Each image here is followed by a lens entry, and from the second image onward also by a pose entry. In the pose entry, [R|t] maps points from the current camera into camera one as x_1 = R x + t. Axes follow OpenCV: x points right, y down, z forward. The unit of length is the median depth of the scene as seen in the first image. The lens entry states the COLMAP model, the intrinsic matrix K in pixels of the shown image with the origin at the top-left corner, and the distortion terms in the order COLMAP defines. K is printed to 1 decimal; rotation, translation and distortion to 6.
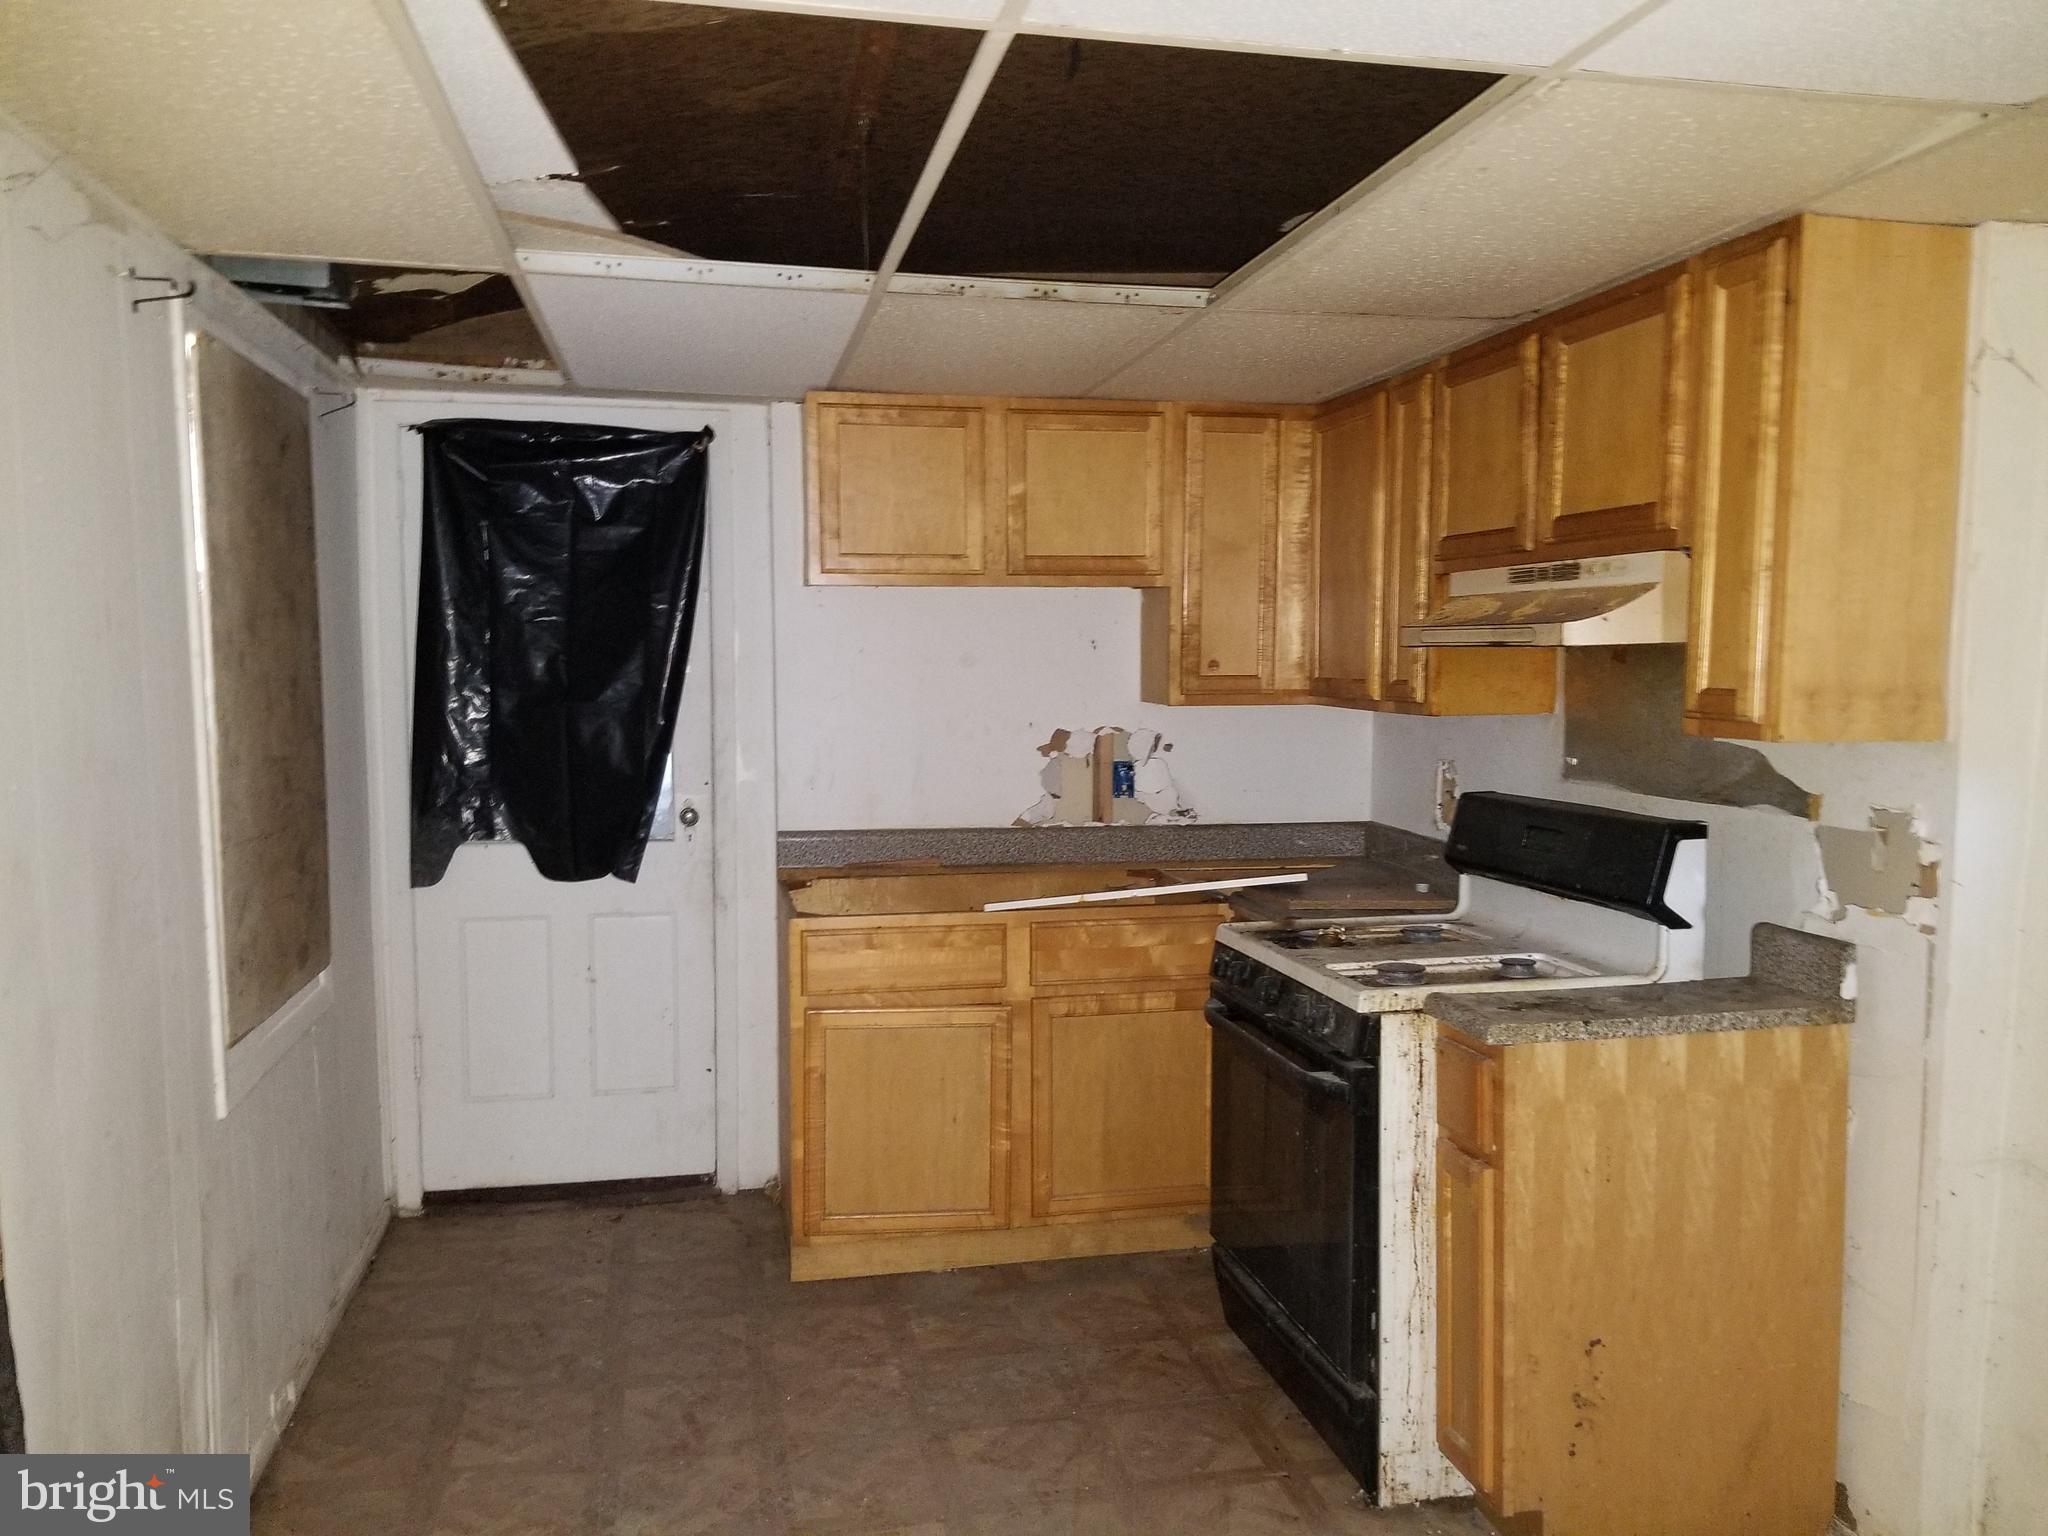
lens RADIAL K [[1562.3, 0, 1018.0], [0, 1562.3, 761.9], [0, 0, 1]] dist [0.010115, -0.000404]
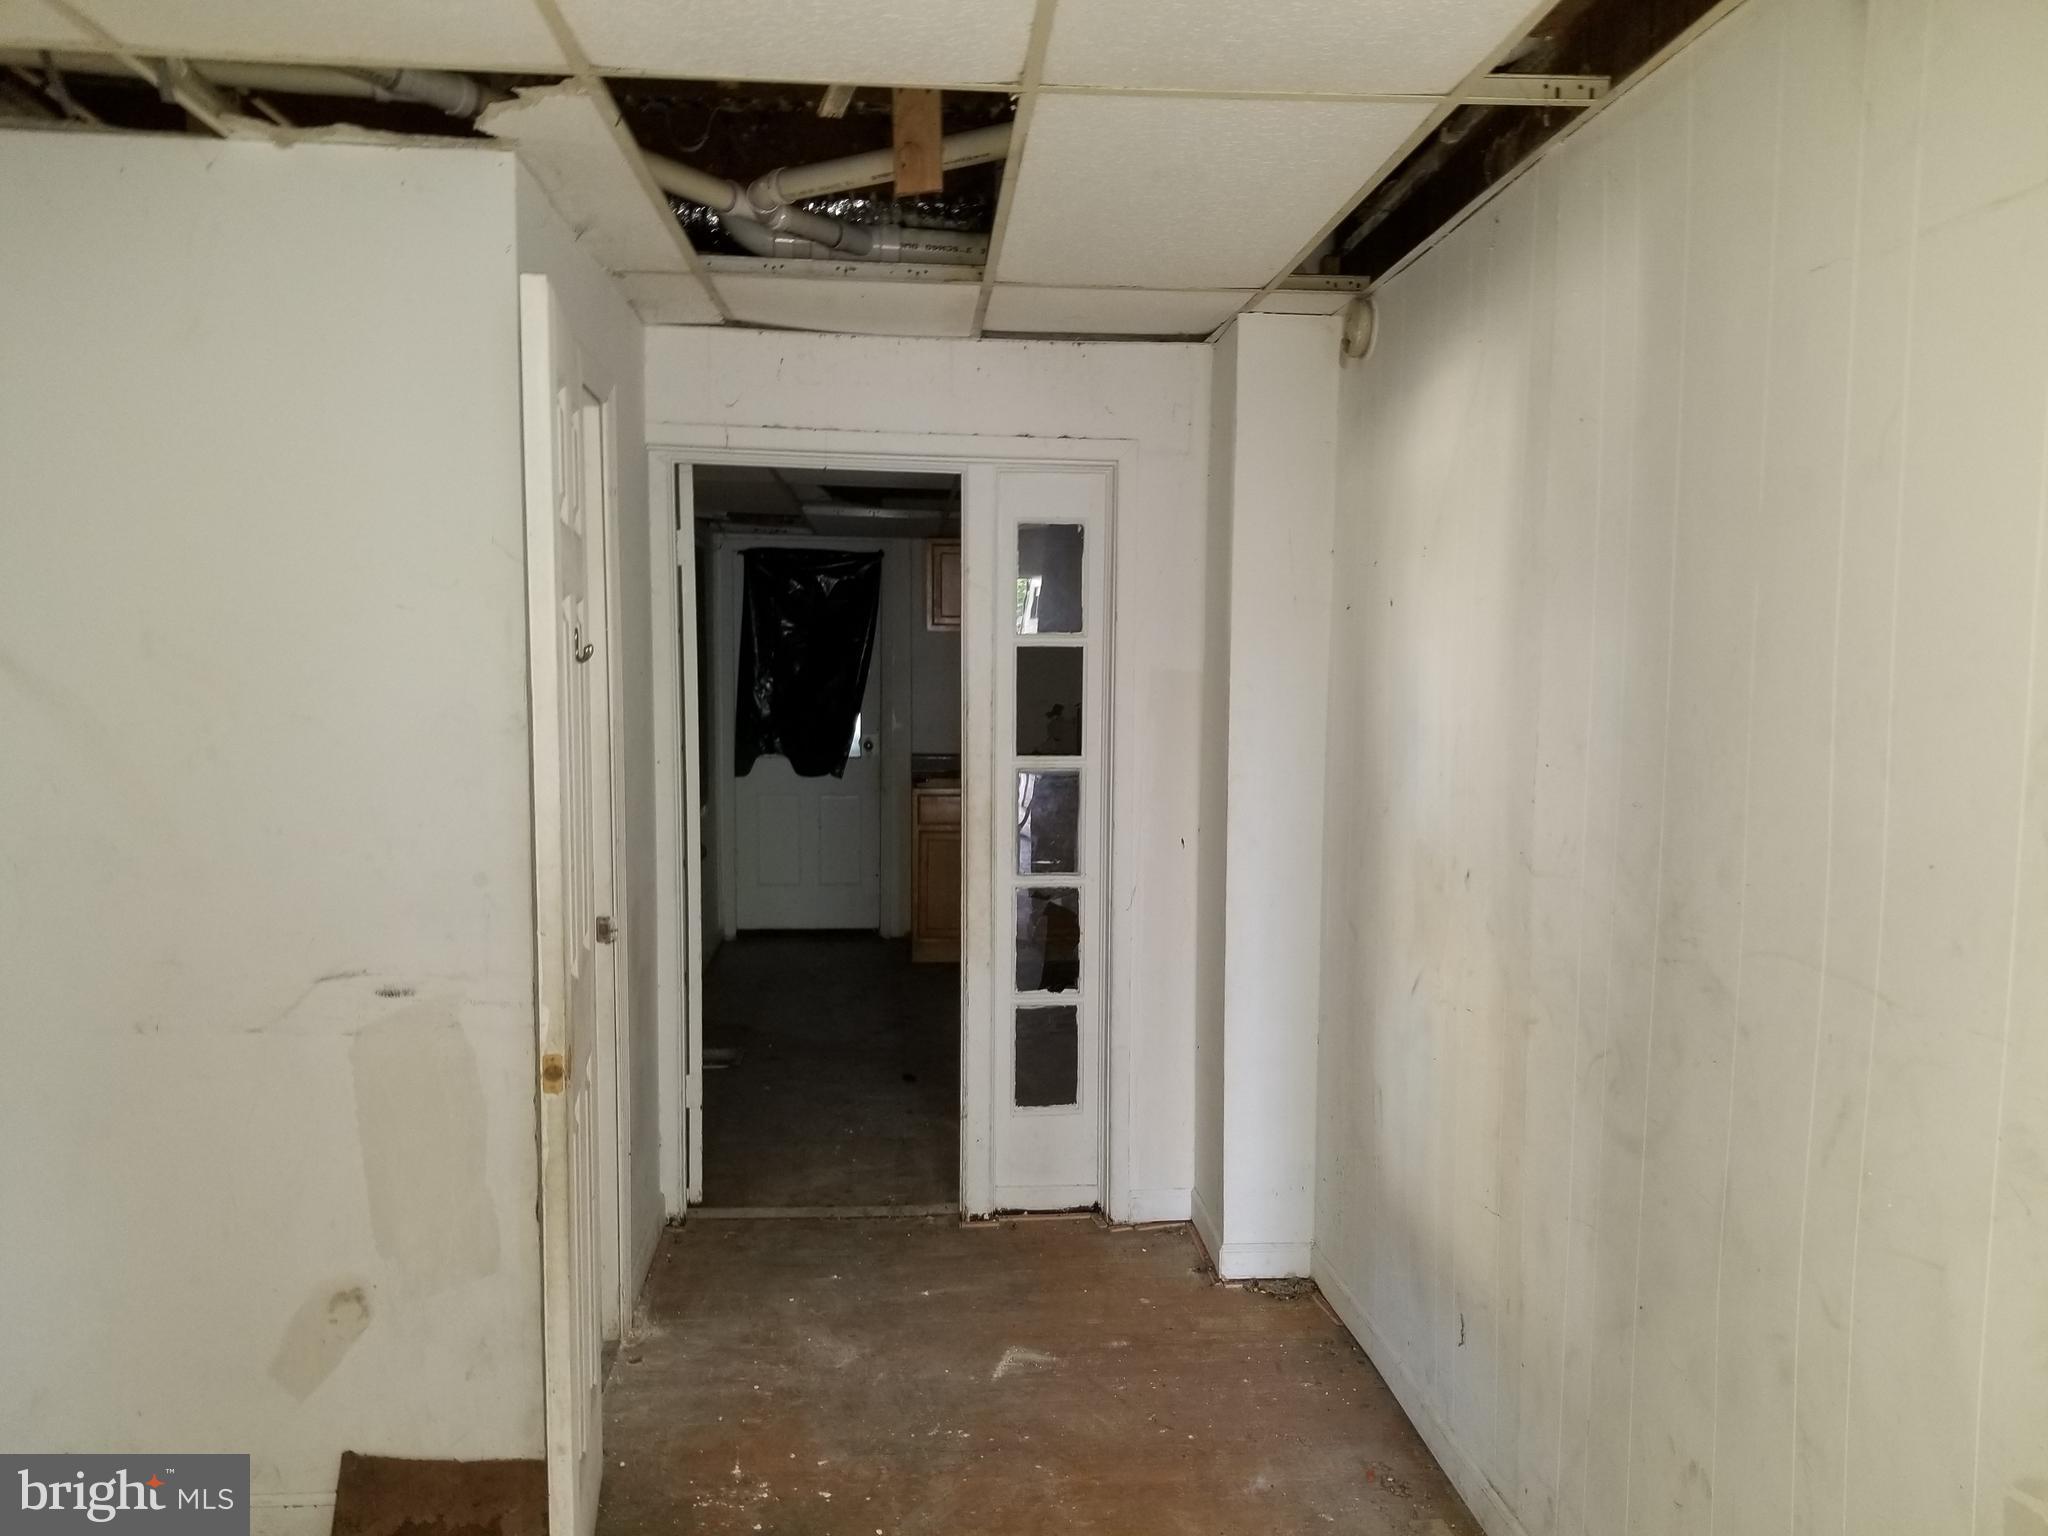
lens RADIAL K [[1562.3, 0, 1029.4], [0, 1562.3, 773.2], [0, 0, 1]] dist [0.010115, -0.000404]
pose [[0.992335, 0.016443, -0.122482, 0.237943], [-0.016950, 0.999852, -0.003101, 0.073116], [0.122413, 0.005154, 0.992466, -0.954145]]
